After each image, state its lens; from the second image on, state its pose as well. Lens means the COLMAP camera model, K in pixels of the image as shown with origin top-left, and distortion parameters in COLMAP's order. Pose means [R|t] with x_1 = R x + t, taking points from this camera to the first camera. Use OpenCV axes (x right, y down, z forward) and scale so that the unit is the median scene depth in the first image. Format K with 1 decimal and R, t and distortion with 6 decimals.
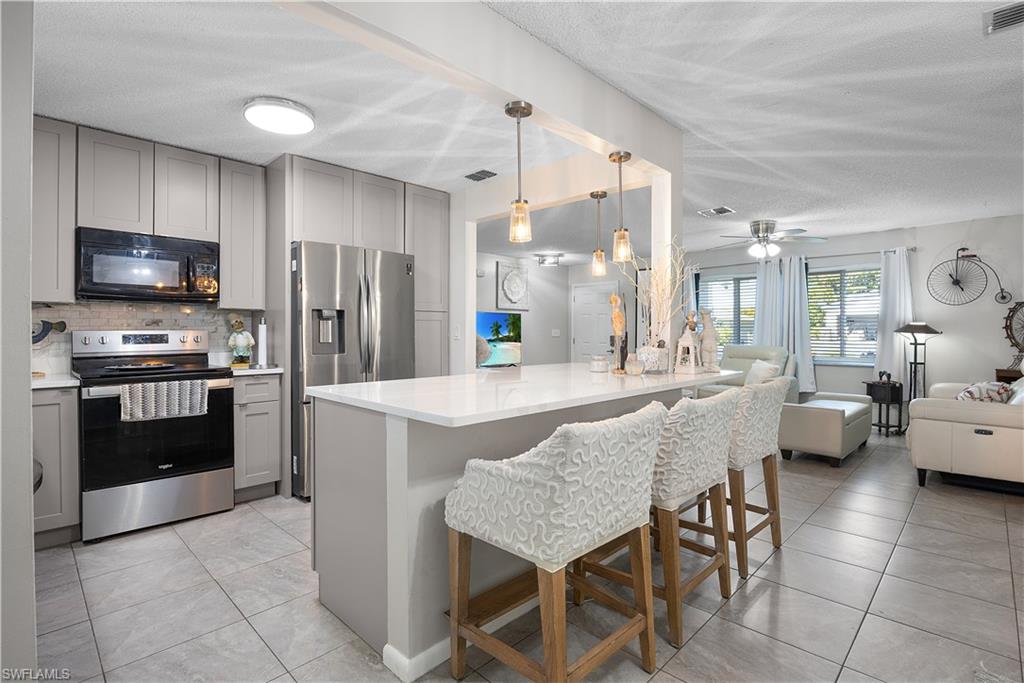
lens RADIAL K [[491.0, 0, 509.4], [0, 491.0, 336.6], [0, 0, 1]] dist [-0.013591, 0.001575]
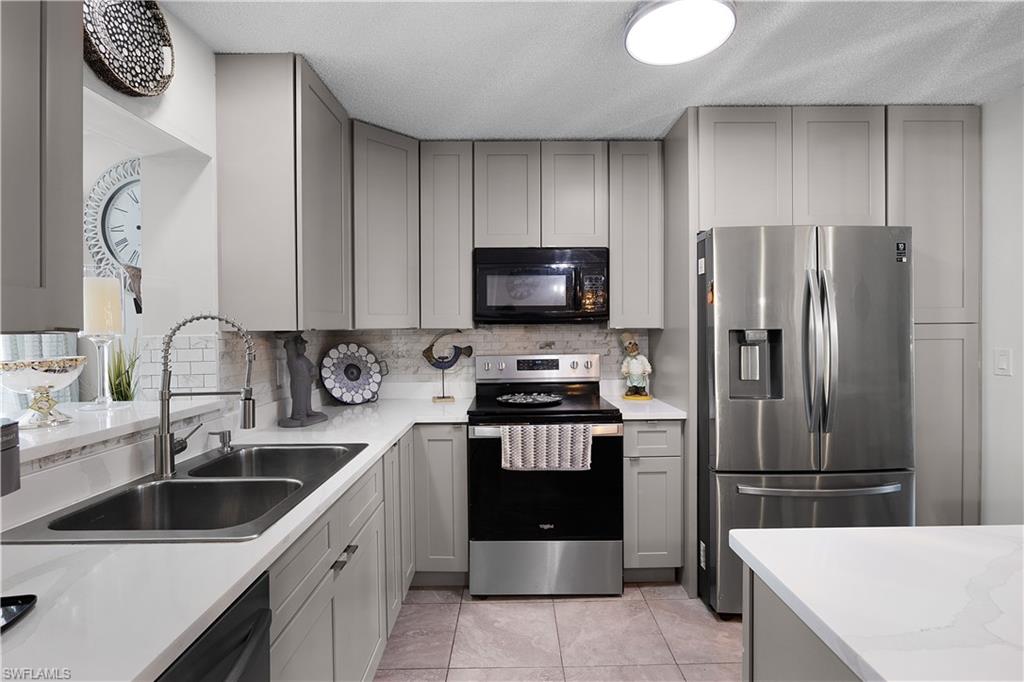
lens RADIAL K [[491.0, 0, 504.1], [0, 491.0, 334.8], [0, 0, 1]] dist [-0.013591, 0.001575]
pose [[0.700733, -0.001544, -0.713422, -0.143965], [0.001948, 0.999998, -0.000251, -0.049526], [0.713421, -0.001214, 0.700735, 0.321731]]
